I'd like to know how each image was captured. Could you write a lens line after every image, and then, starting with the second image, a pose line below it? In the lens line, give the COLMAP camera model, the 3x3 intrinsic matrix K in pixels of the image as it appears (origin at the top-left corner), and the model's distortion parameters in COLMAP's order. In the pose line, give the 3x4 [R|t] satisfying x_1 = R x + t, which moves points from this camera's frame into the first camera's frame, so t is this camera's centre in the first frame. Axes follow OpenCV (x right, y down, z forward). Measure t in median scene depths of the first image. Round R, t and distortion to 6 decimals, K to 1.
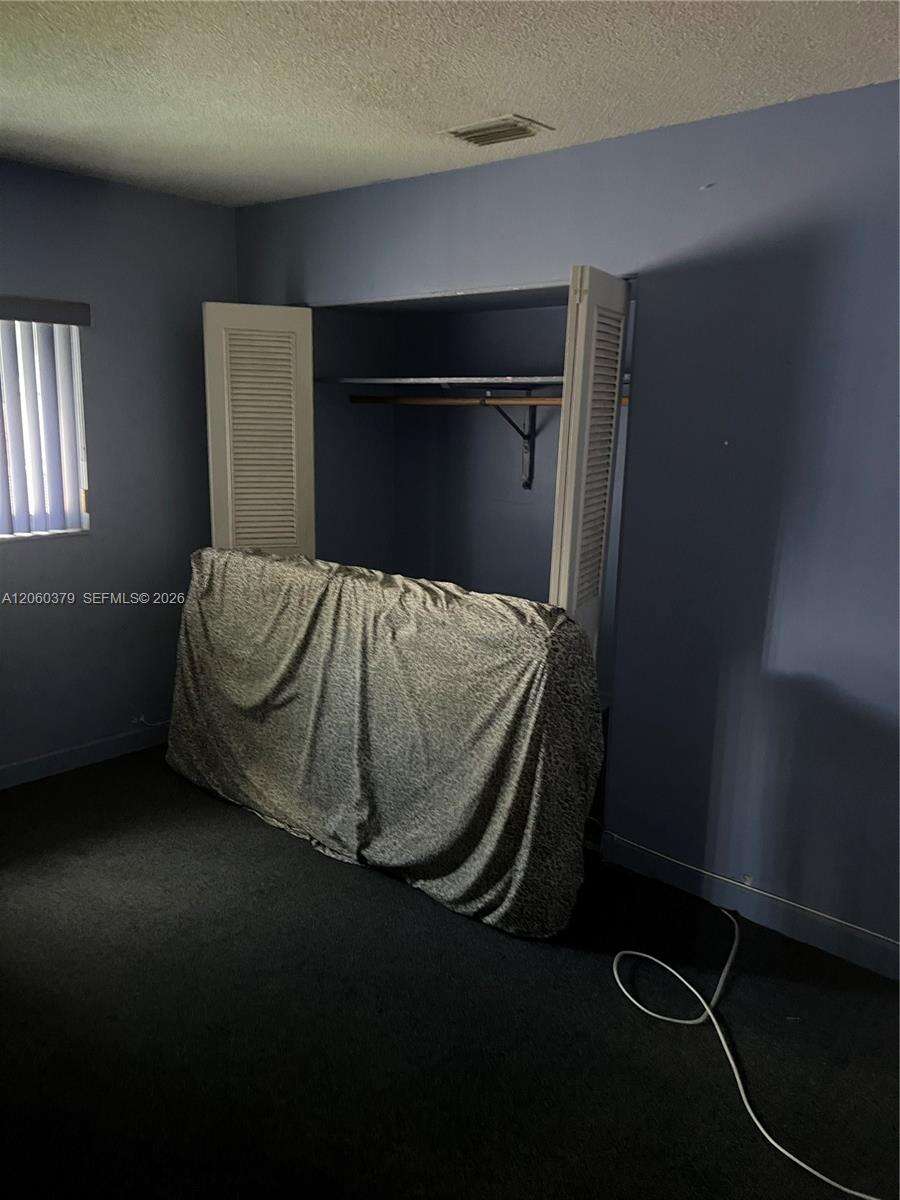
lens RADIAL K [[903.6, 0, 446.9], [0, 903.6, 590.3], [0, 0, 1]] dist [0.074666, -0.060503]
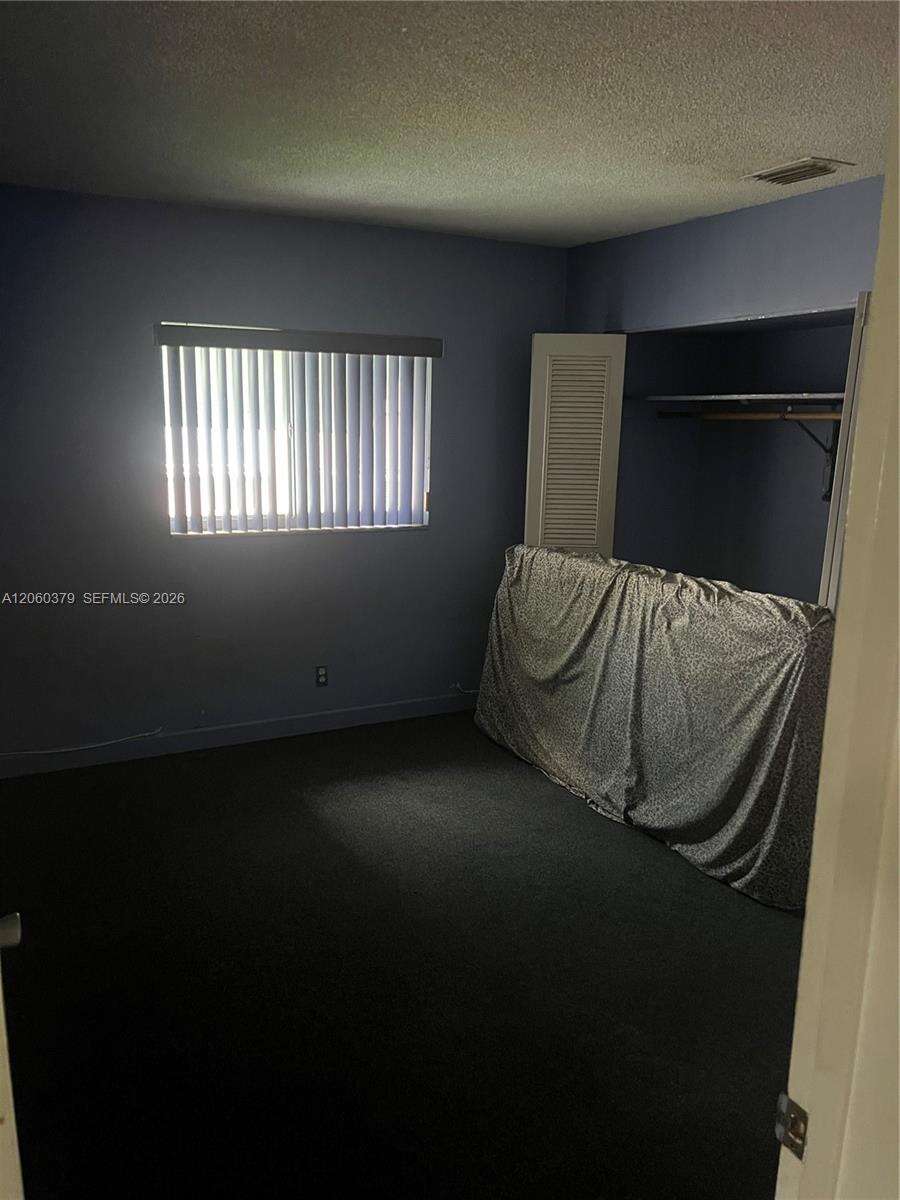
lens RADIAL K [[903.6, 0, 446.3], [0, 903.6, 602.5], [0, 0, 1]] dist [0.074666, -0.060503]
pose [[0.935987, 0.068523, -0.345301, 0.064791], [-0.069966, 0.997515, 0.008298, 0.029338], [0.345012, 0.016393, 0.938455, -0.144734]]
